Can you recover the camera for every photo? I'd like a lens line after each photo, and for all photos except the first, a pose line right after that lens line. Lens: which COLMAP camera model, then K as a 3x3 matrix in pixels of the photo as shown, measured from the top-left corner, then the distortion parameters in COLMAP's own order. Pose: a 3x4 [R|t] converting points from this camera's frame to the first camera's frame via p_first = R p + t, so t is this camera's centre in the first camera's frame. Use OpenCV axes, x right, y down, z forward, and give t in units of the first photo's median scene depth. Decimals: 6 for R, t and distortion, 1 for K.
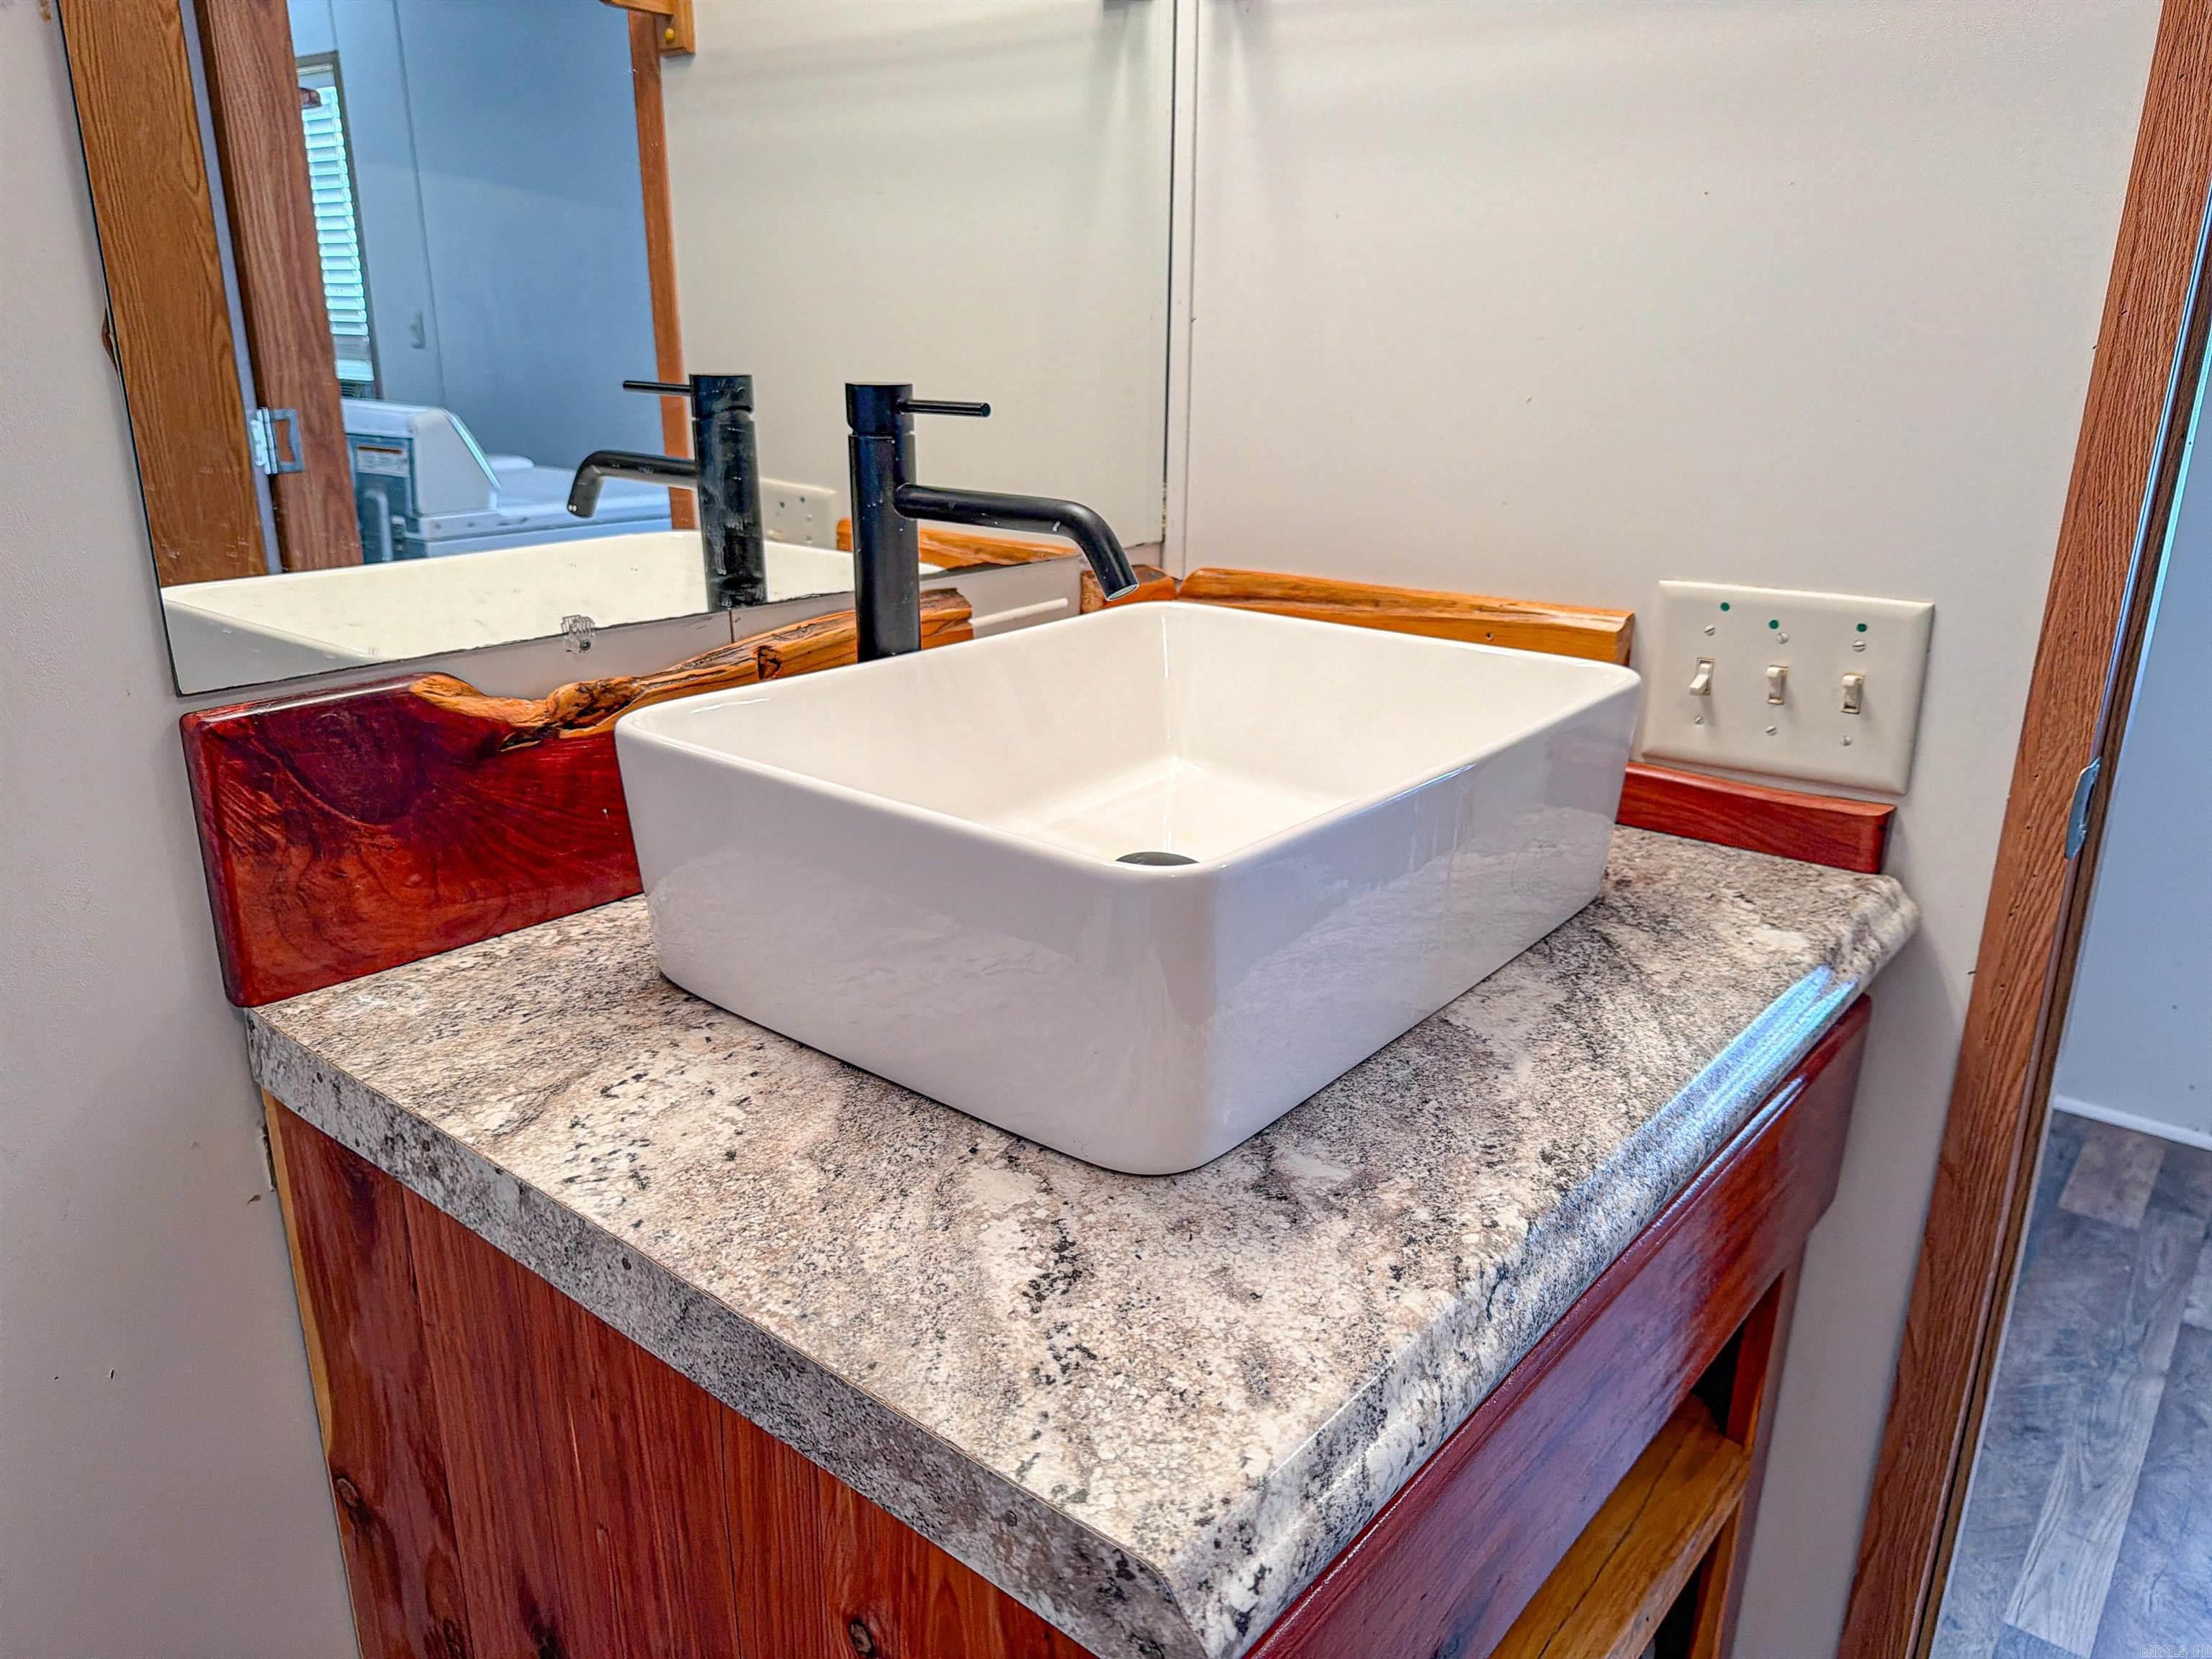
lens RADIAL K [[1561.1, 0, 1106.0], [0, 1561.1, 829.5], [0, 0, 1]] dist [0.059979, -0.003981]
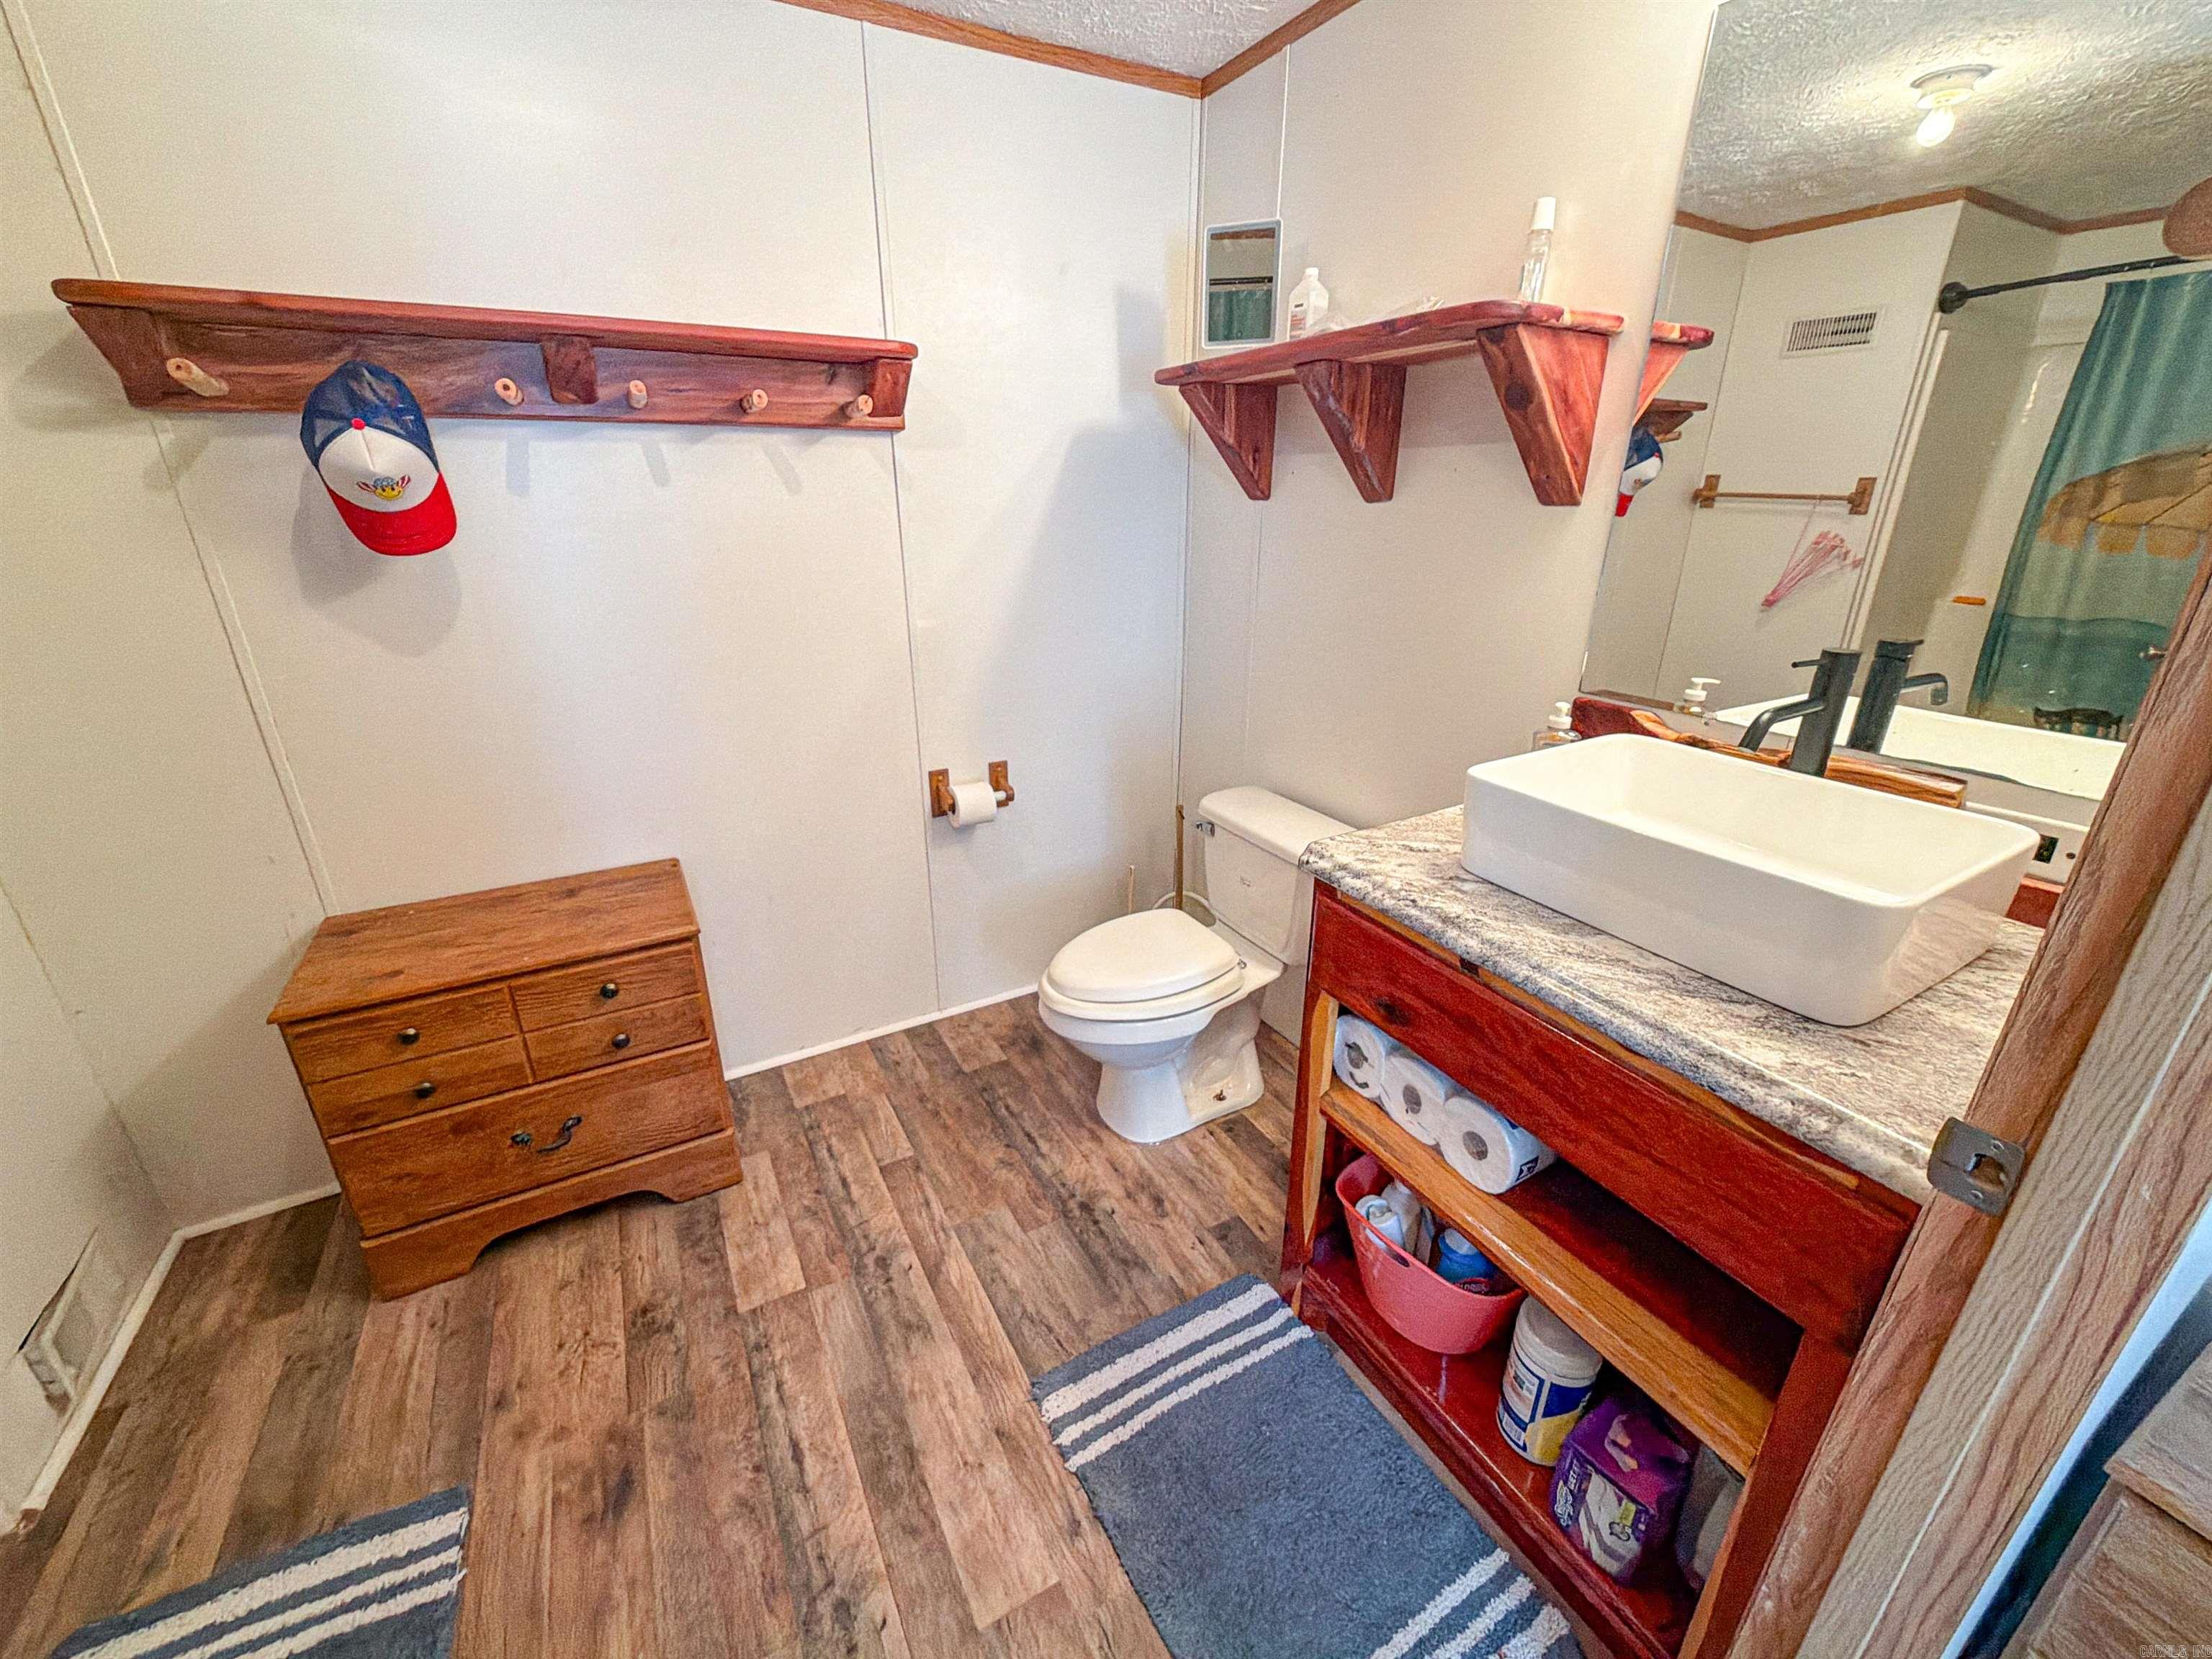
lens RADIAL K [[877.4, 0, 1106.0], [0, 877.4, 829.5], [0, 0, 1]] dist [0.000810, 0.000163]
pose [[-0.371095, 0.334458, -0.866271, 2.034491], [-0.288231, 0.845320, 0.449842, -0.498629], [0.882729, 0.416620, -0.217293, 0.737725]]
